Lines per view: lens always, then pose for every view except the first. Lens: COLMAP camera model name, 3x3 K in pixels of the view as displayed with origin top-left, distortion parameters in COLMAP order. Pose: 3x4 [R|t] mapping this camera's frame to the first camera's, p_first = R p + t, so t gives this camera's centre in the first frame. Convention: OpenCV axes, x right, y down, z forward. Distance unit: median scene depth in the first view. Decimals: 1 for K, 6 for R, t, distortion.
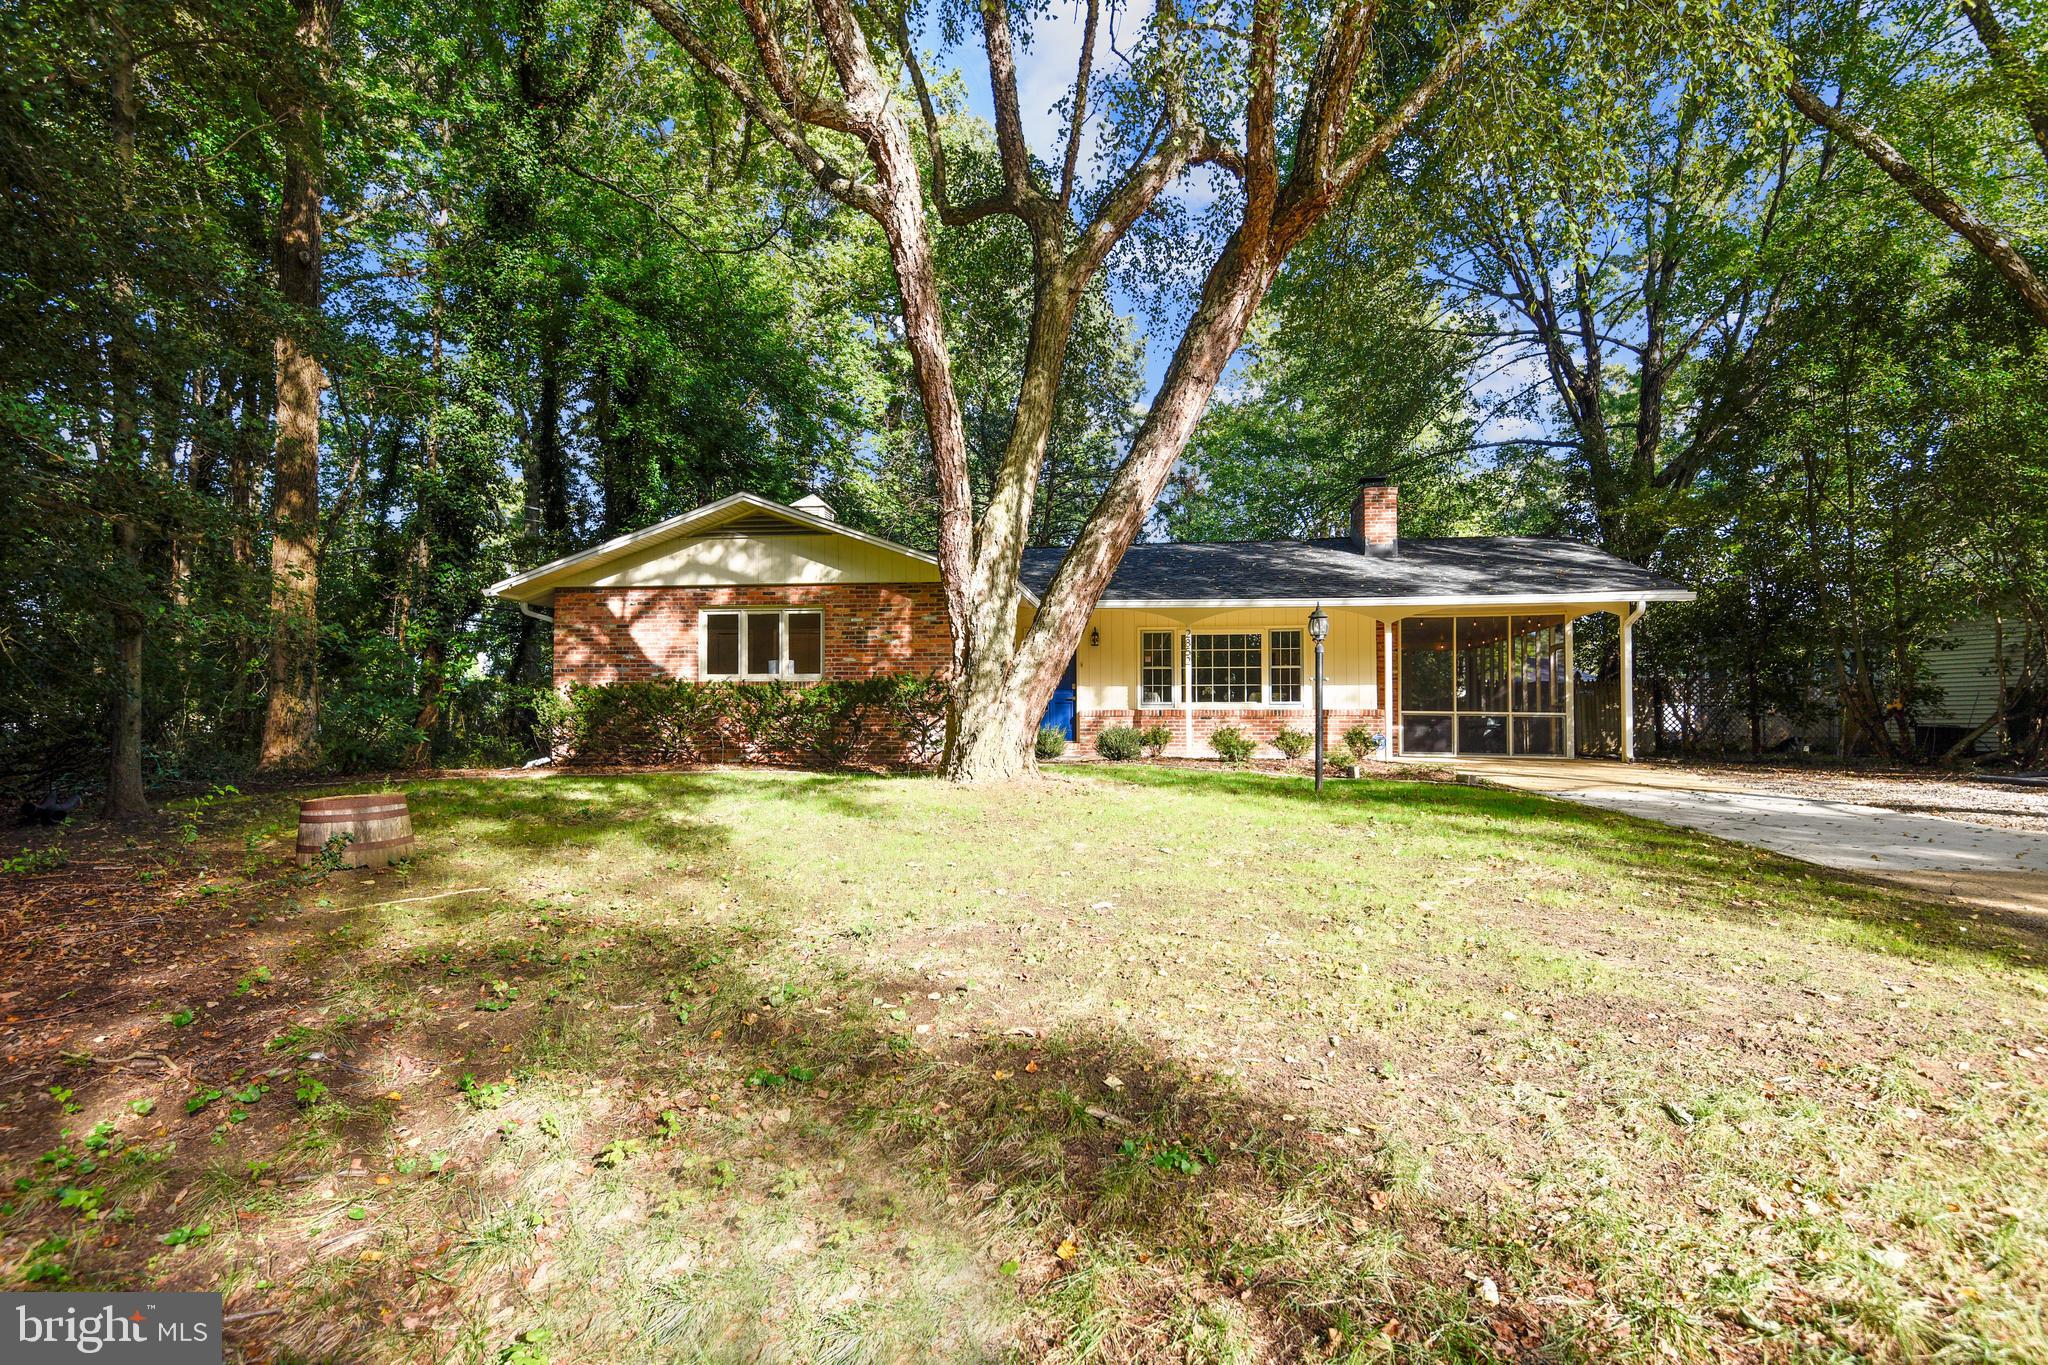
lens RADIAL K [[1126.2, 0, 1016.9], [0, 1126.2, 702.9], [0, 0, 1]] dist [0.024617, -0.006517]
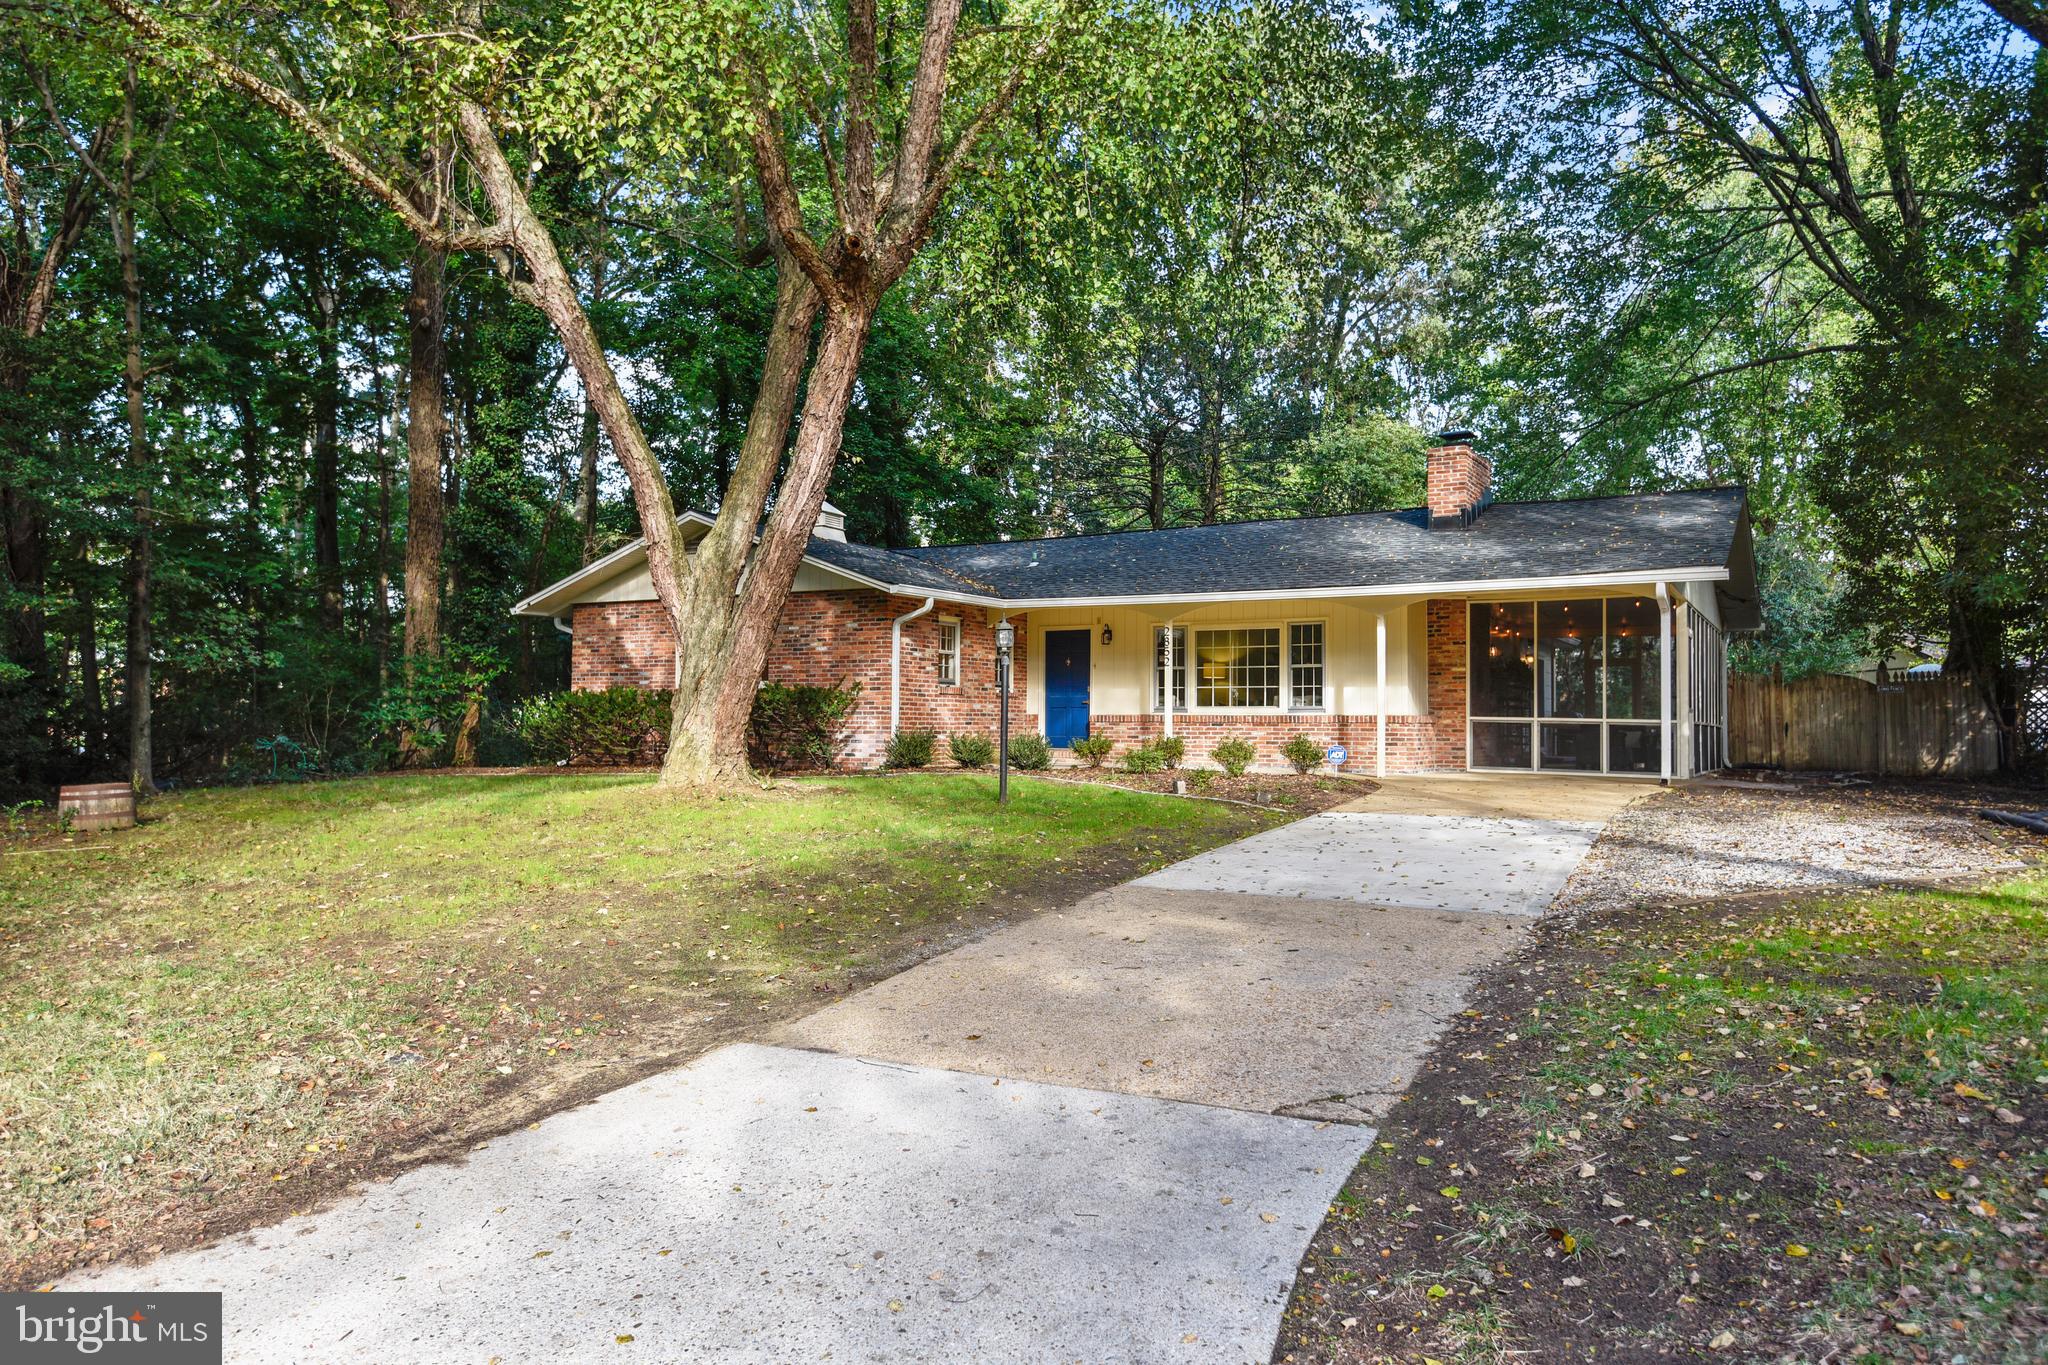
lens RADIAL K [[1419.1, 0, 1013.7], [0, 1419.1, 675.8], [0, 0, 1]] dist [0.017038, 0.000470]
pose [[0.920436, -0.008534, -0.390801, 0.466639], [0.003988, 0.999915, -0.012445, -0.011542], [0.390873, 0.009896, 0.920391, -0.091943]]
